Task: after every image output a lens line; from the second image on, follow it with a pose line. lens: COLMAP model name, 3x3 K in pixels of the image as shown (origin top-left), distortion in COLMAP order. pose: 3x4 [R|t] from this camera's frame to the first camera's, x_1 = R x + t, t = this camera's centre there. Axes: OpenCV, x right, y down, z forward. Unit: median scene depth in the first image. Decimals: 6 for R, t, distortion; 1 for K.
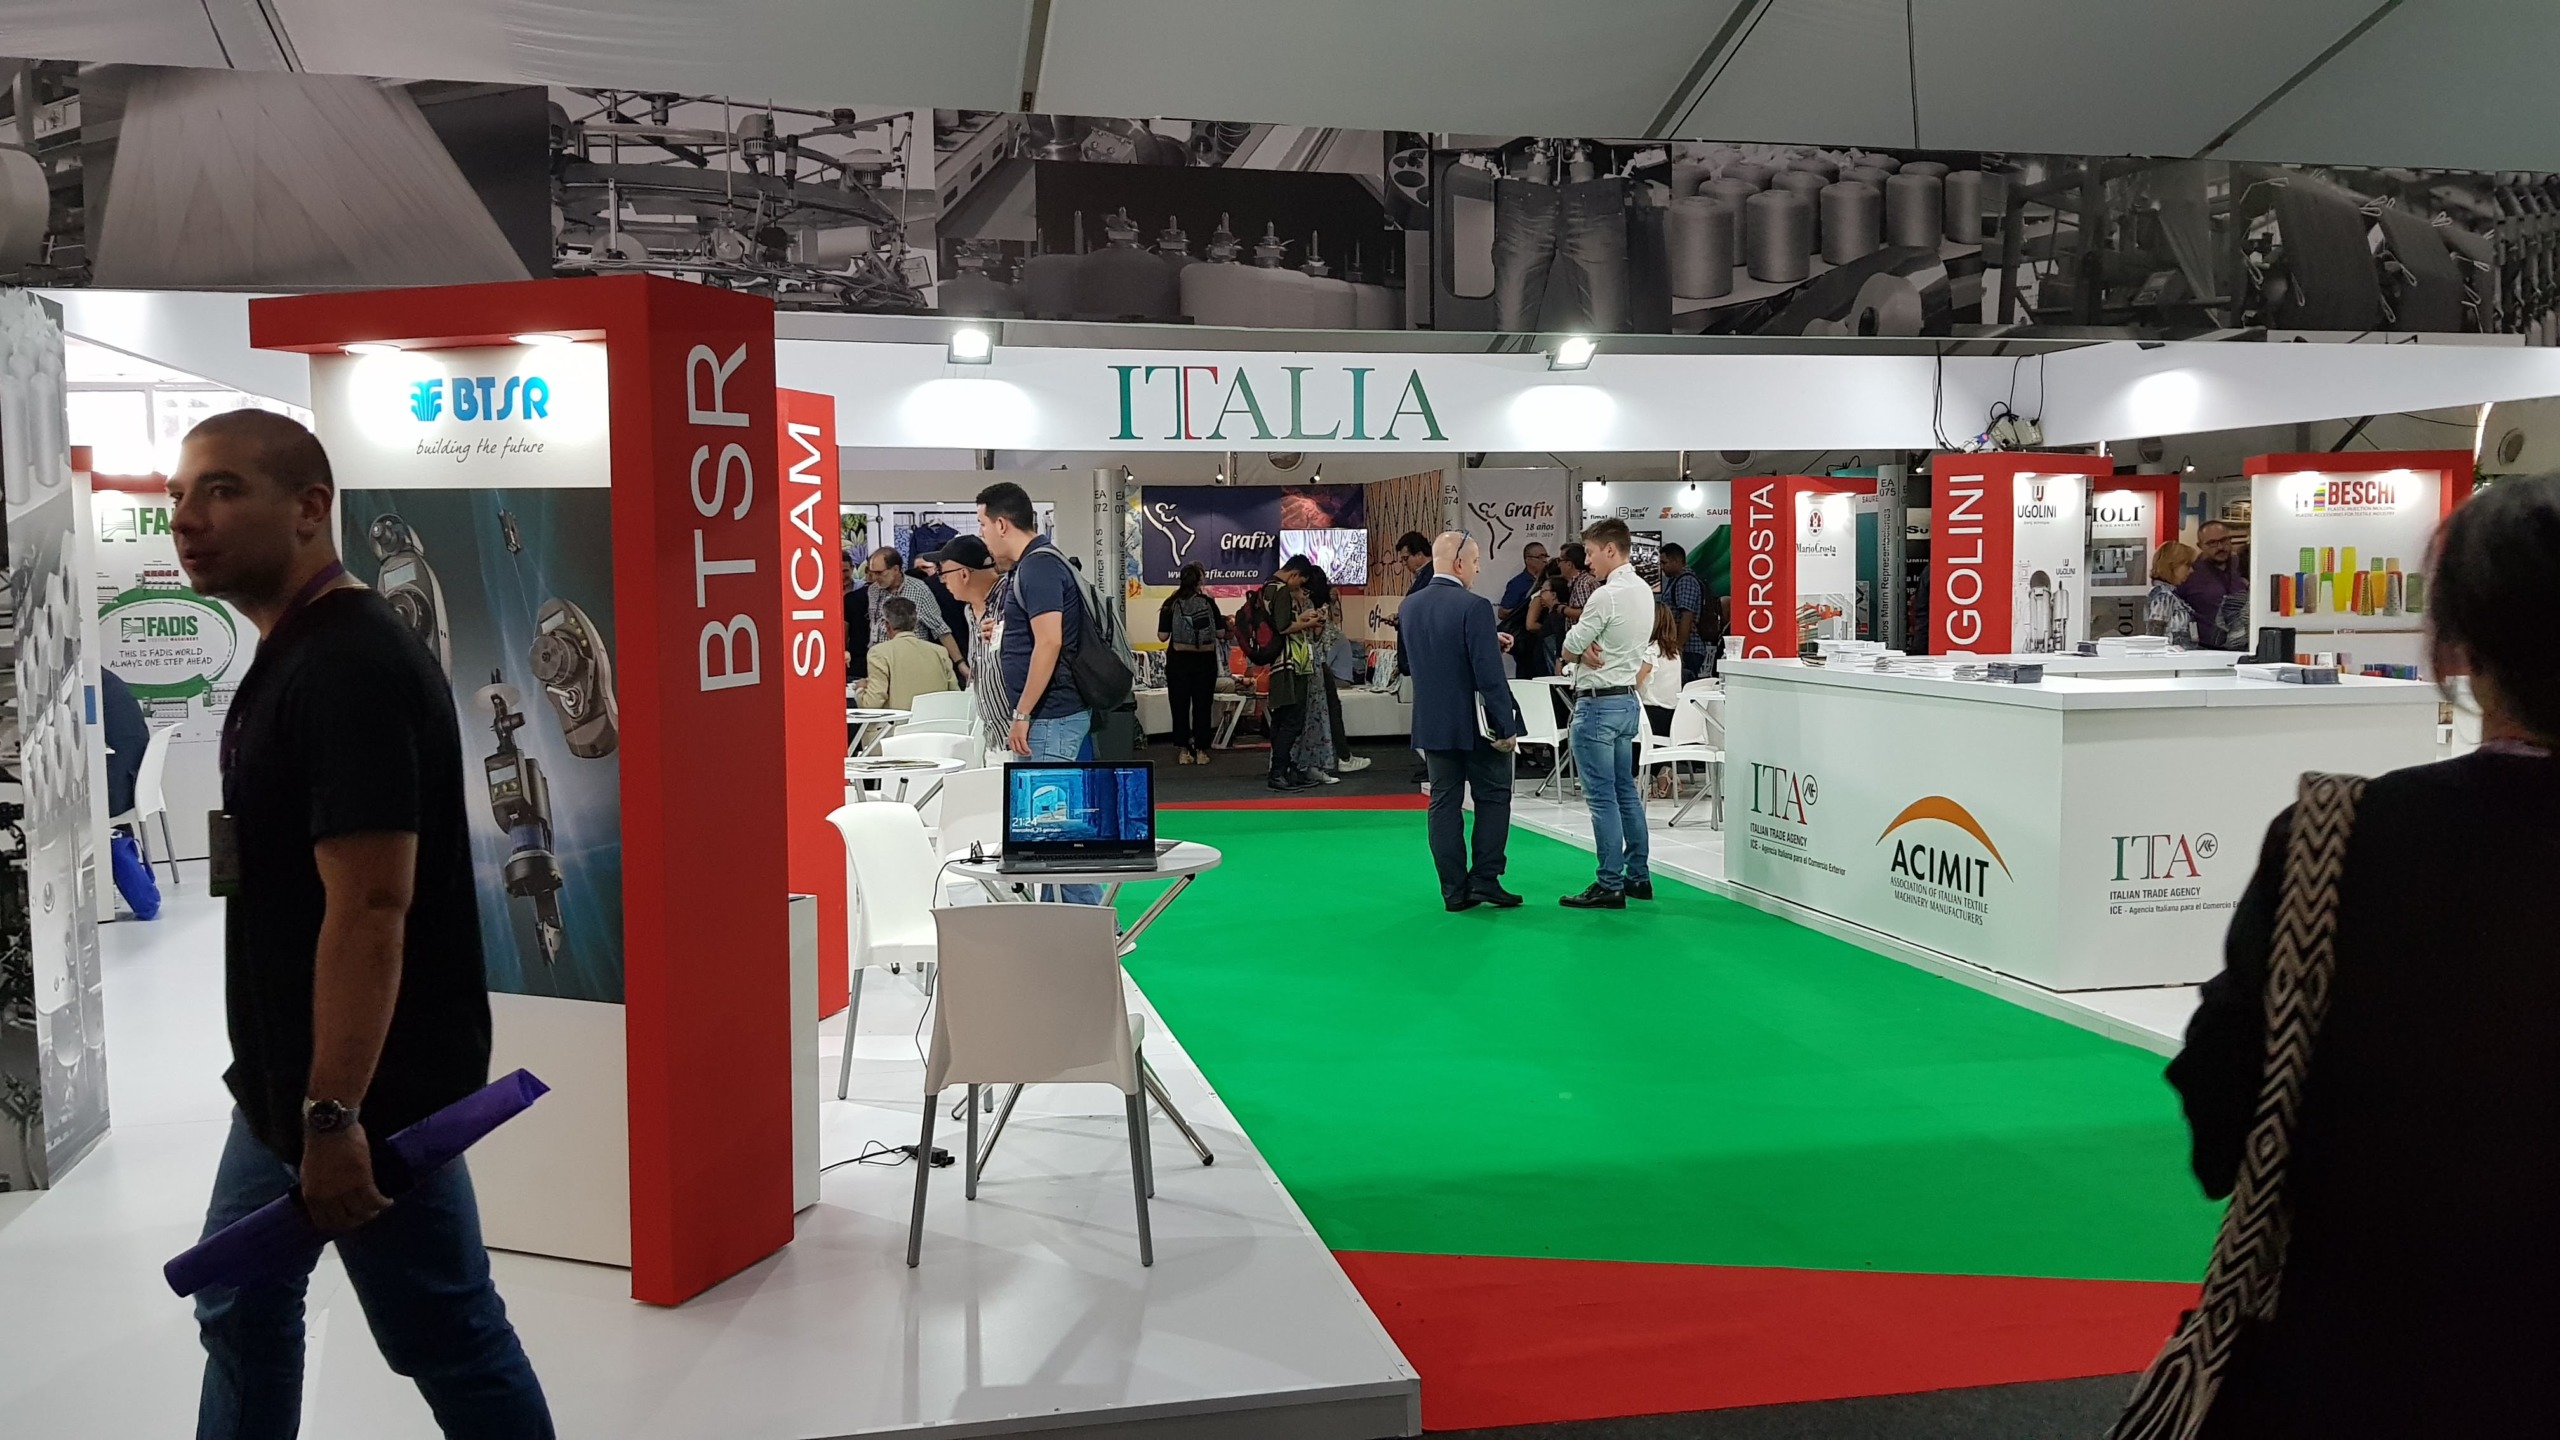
lens RADIAL K [[1981.5, 0, 1263.7], [0, 1981.5, 703.6], [0, 0, 1]] dist [0.095294, -0.169095]
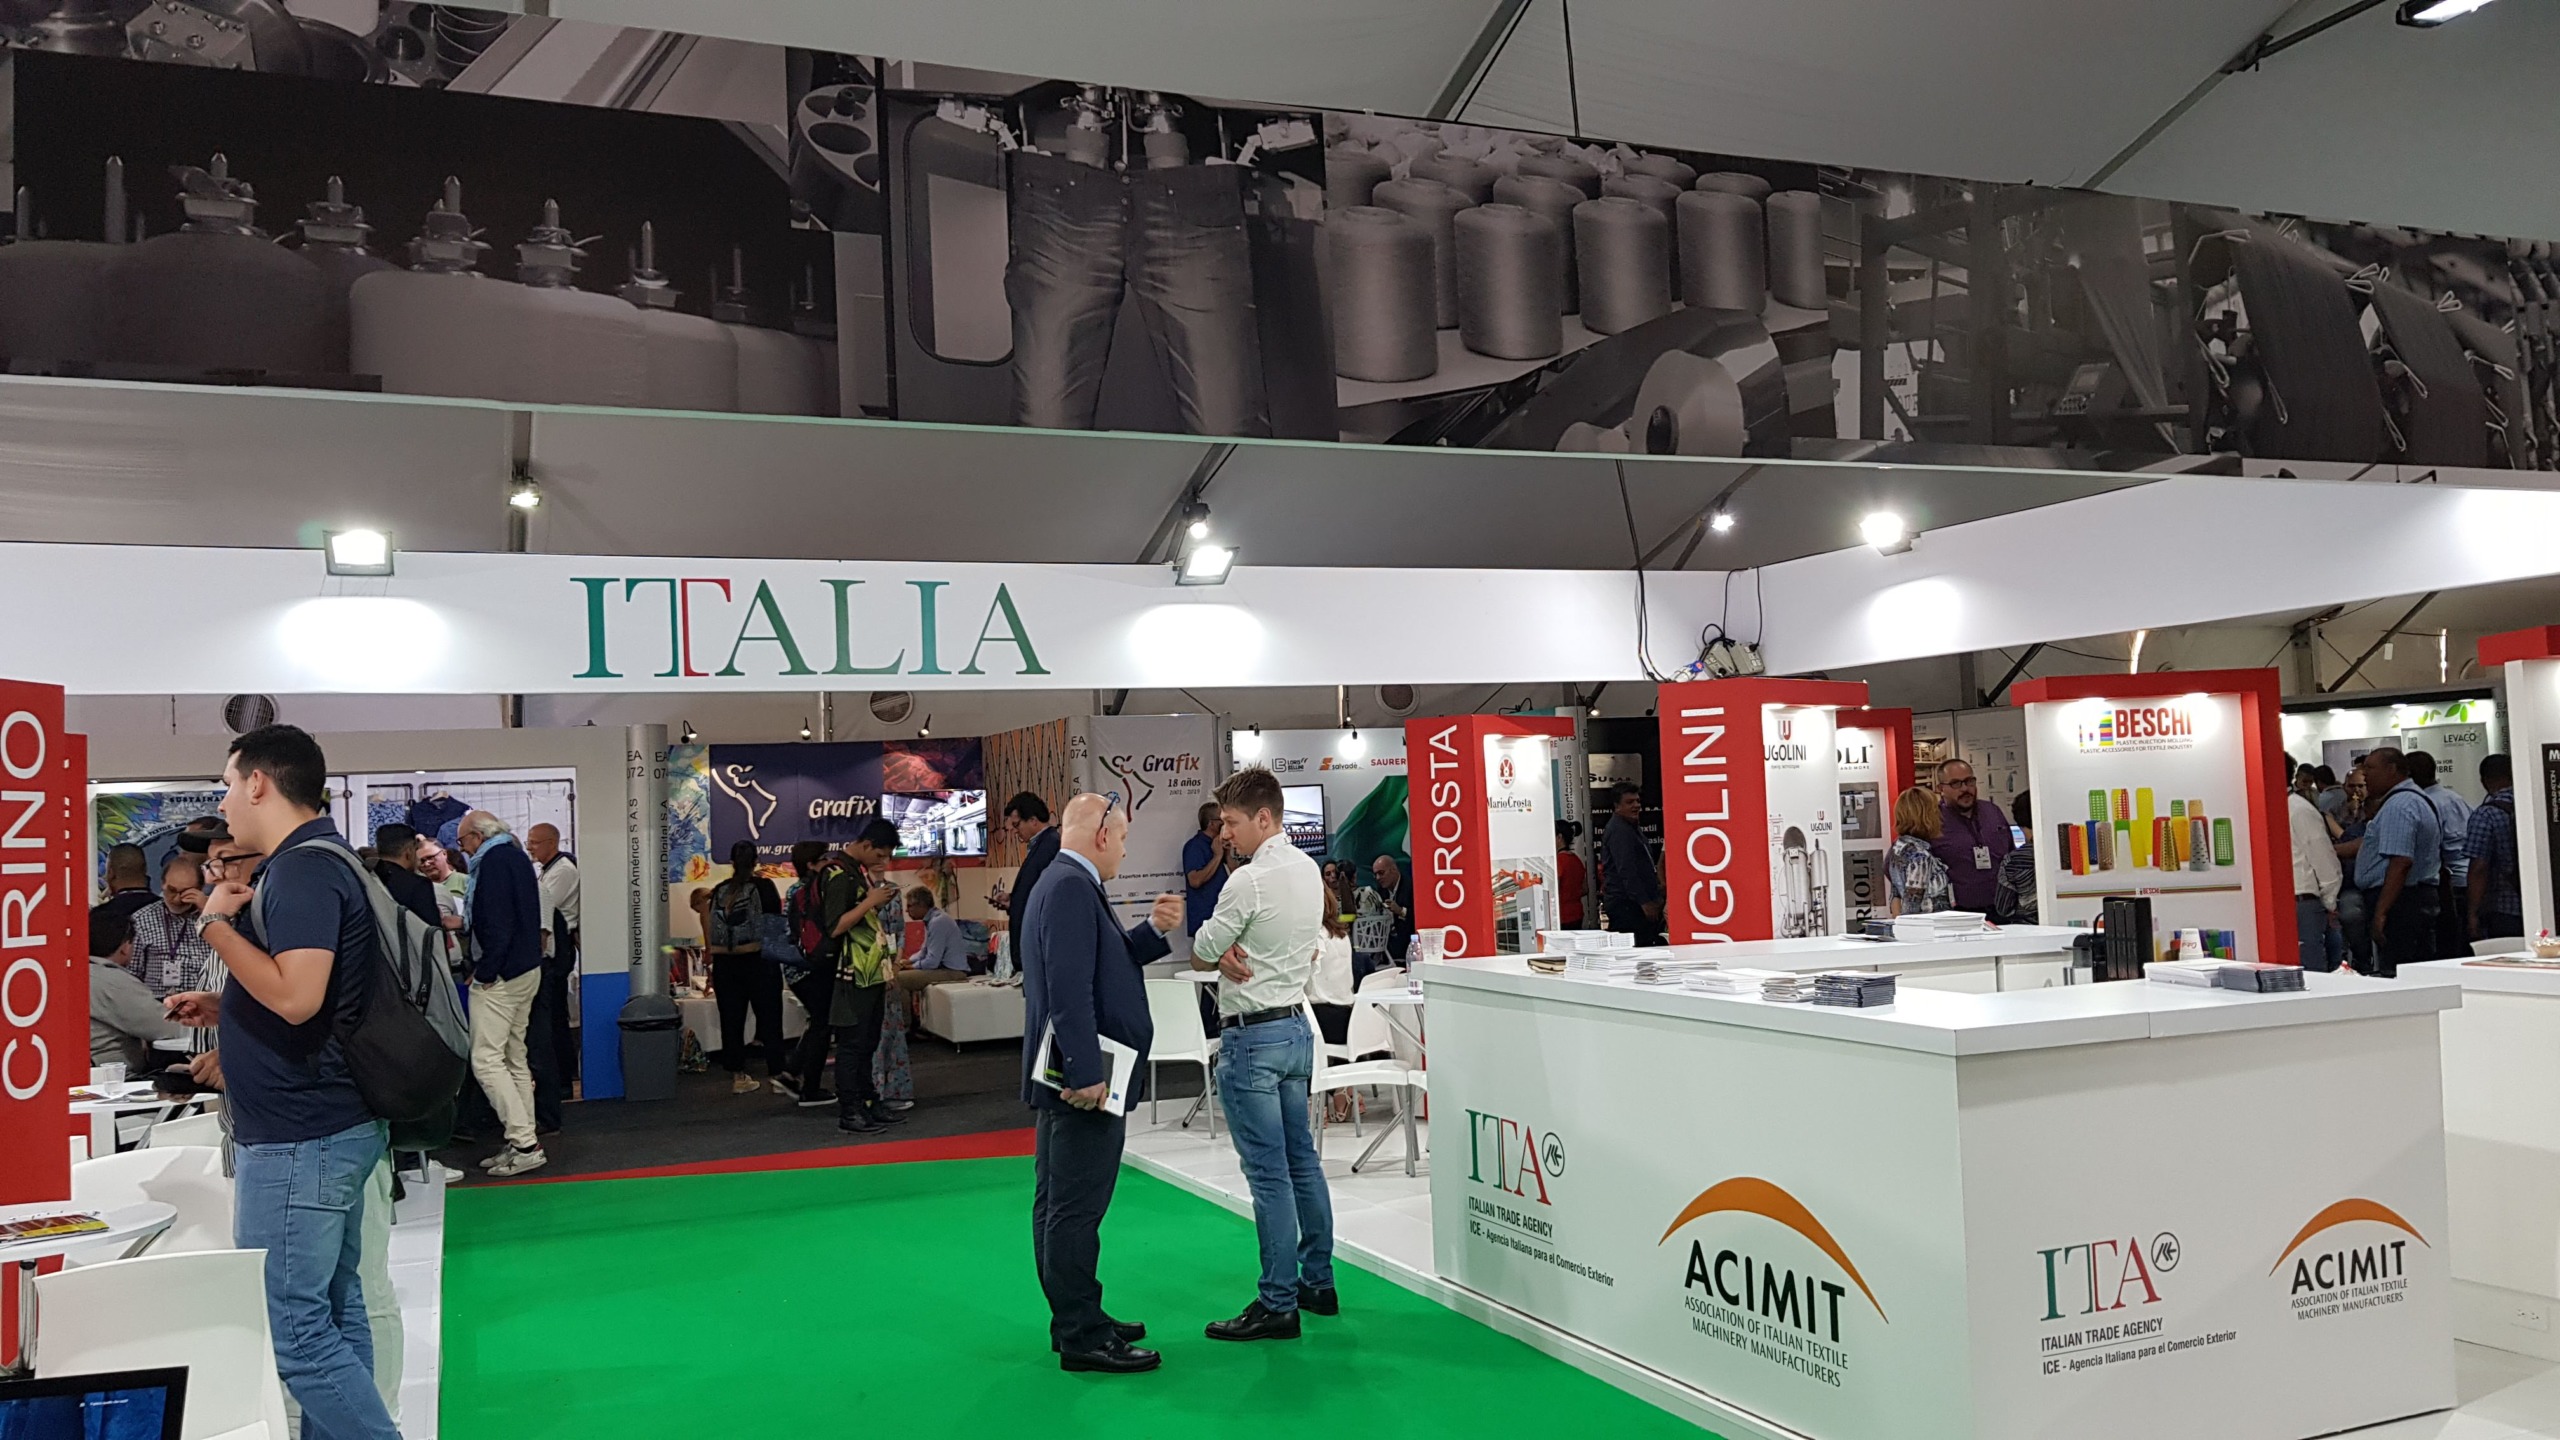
lens RADIAL K [[1987.1, 0, 1276.4], [0, 1987.1, 709.7], [0, 0, 1]] dist [0.089265, -0.171920]
pose [[0.984495, -0.017027, 0.174585, 0.066630], [0.038820, 0.991748, -0.122183, -0.032141], [-0.171064, 0.127066, 0.977032, 0.350281]]
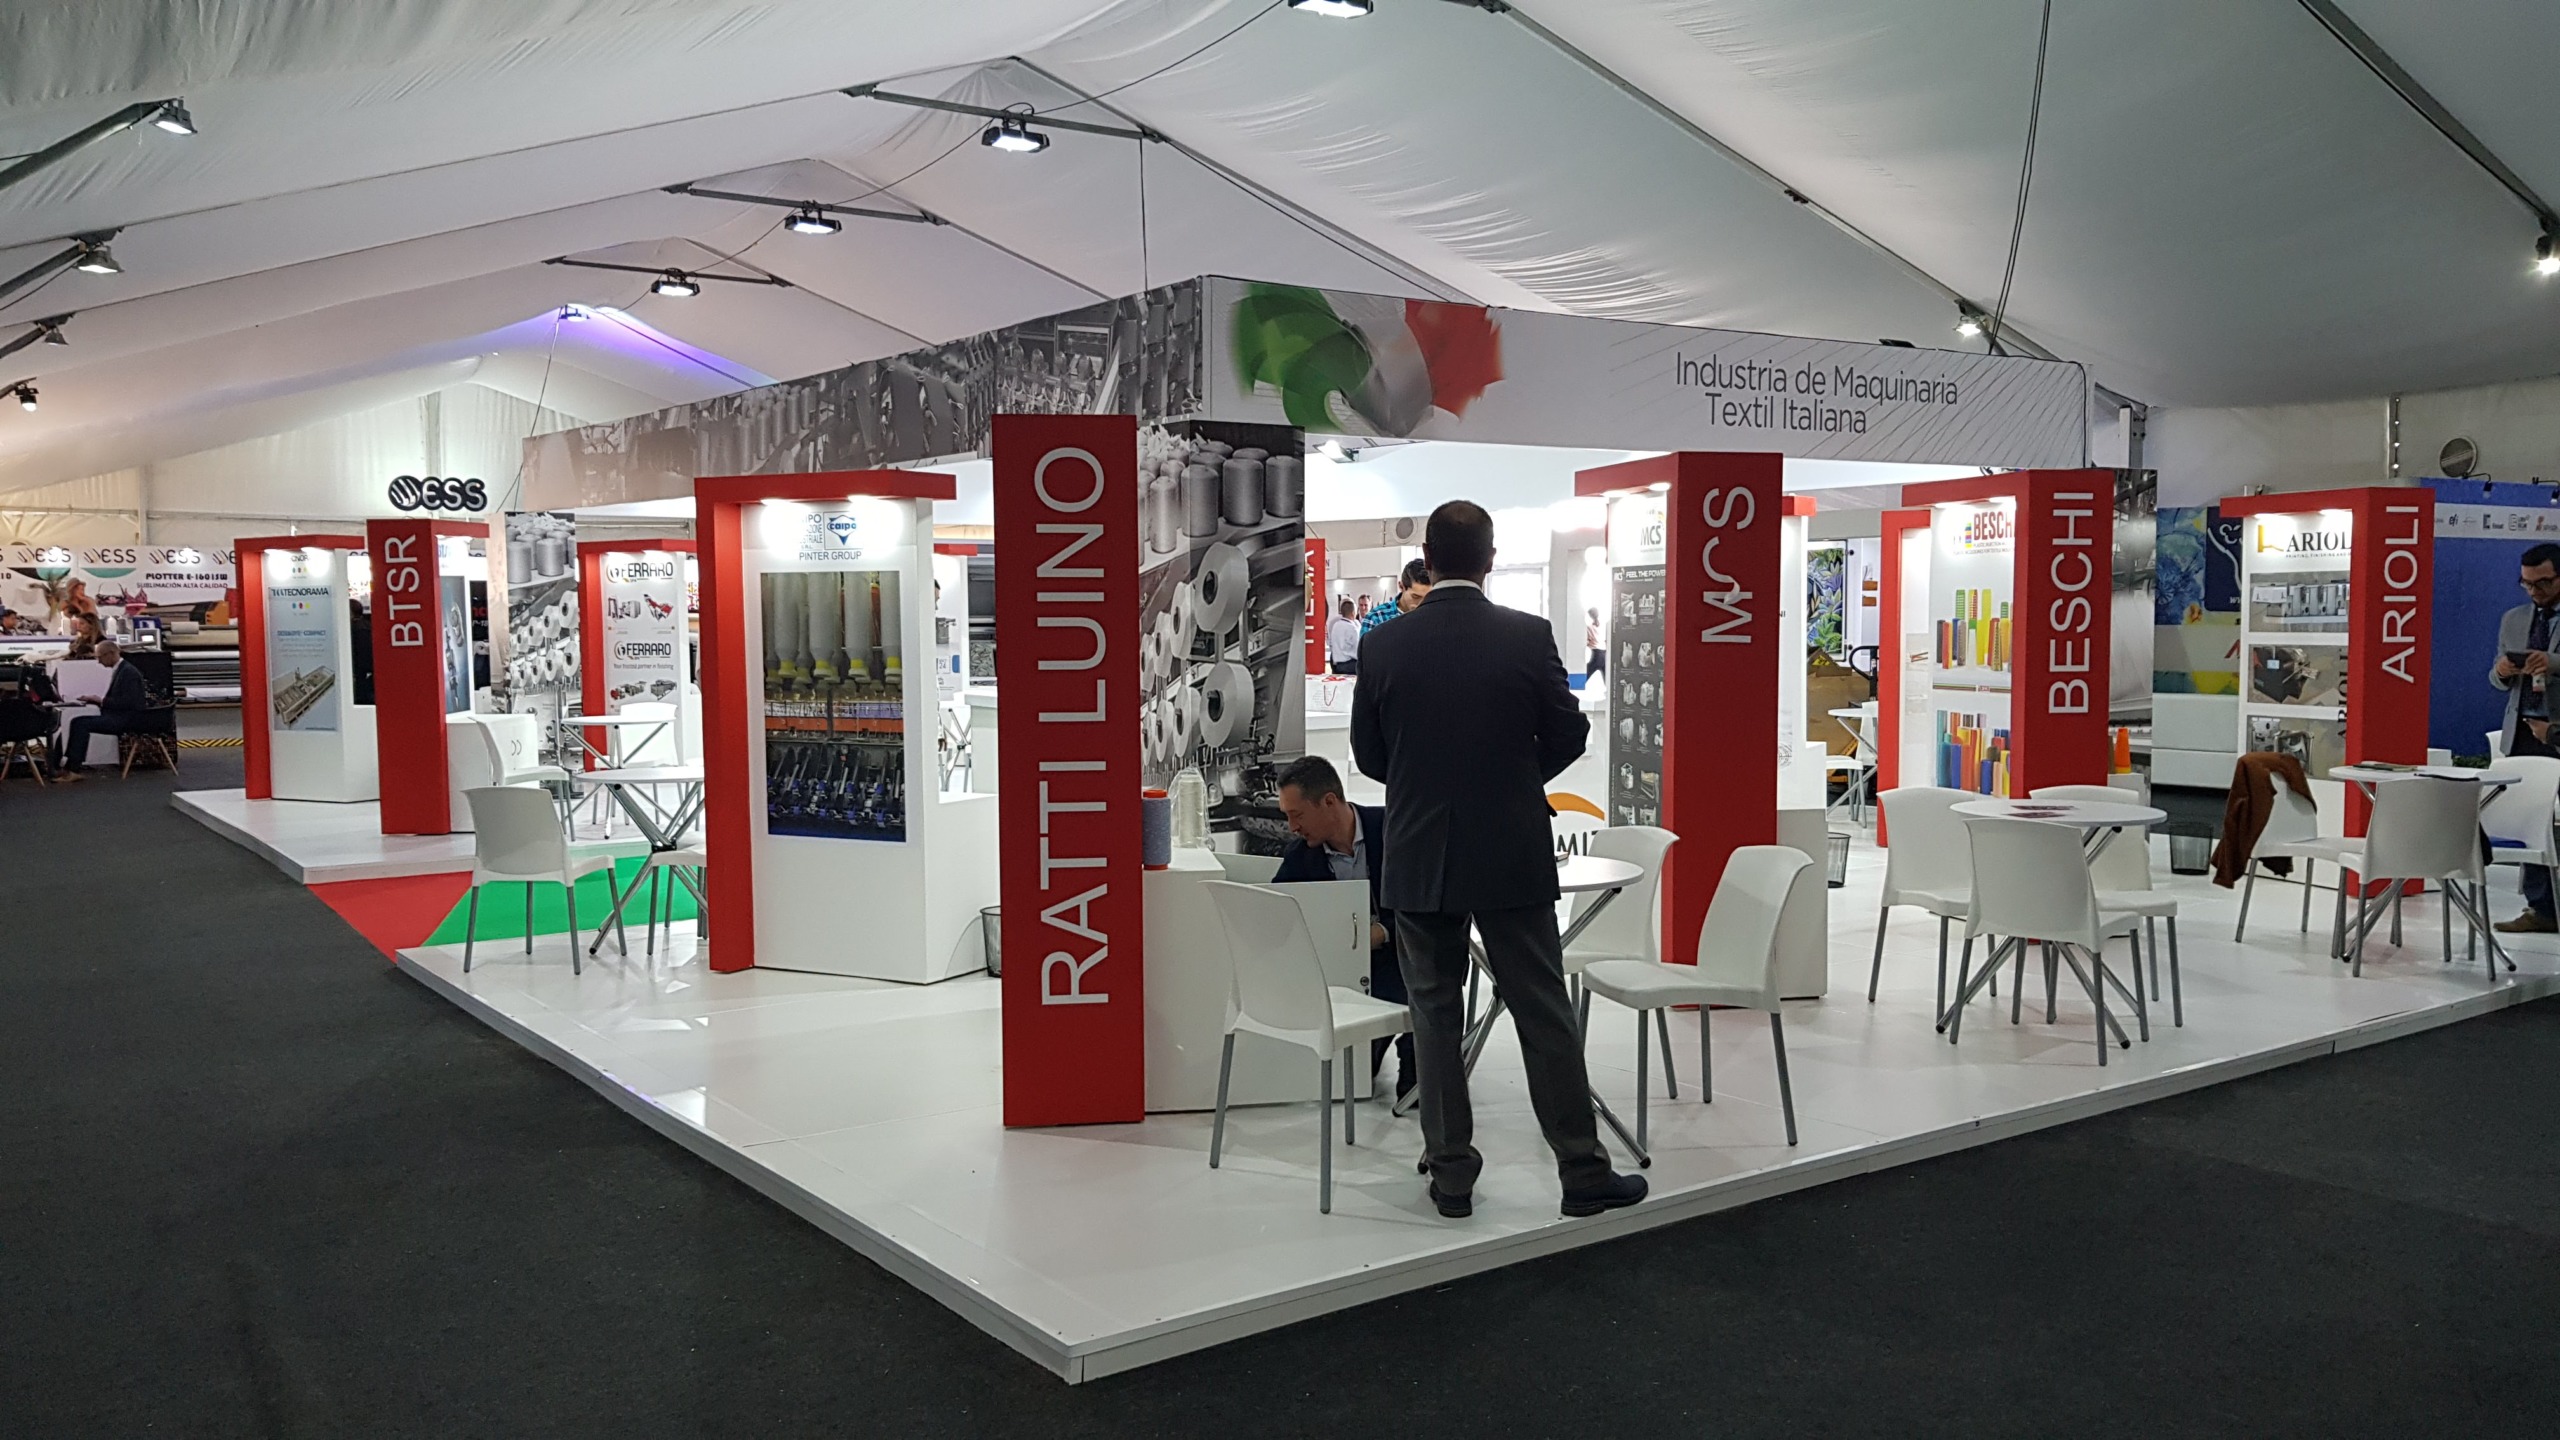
lens RADIAL K [[1987.1, 0, 1276.4], [0, 1987.1, 709.7], [0, 0, 1]] dist [0.089265, -0.171920]
pose [[0.390968, 0.058504, -0.918543, 1.656591], [-0.059293, 0.997506, 0.038296, -0.058059], [0.918492, 0.039490, 0.393462, 0.540907]]
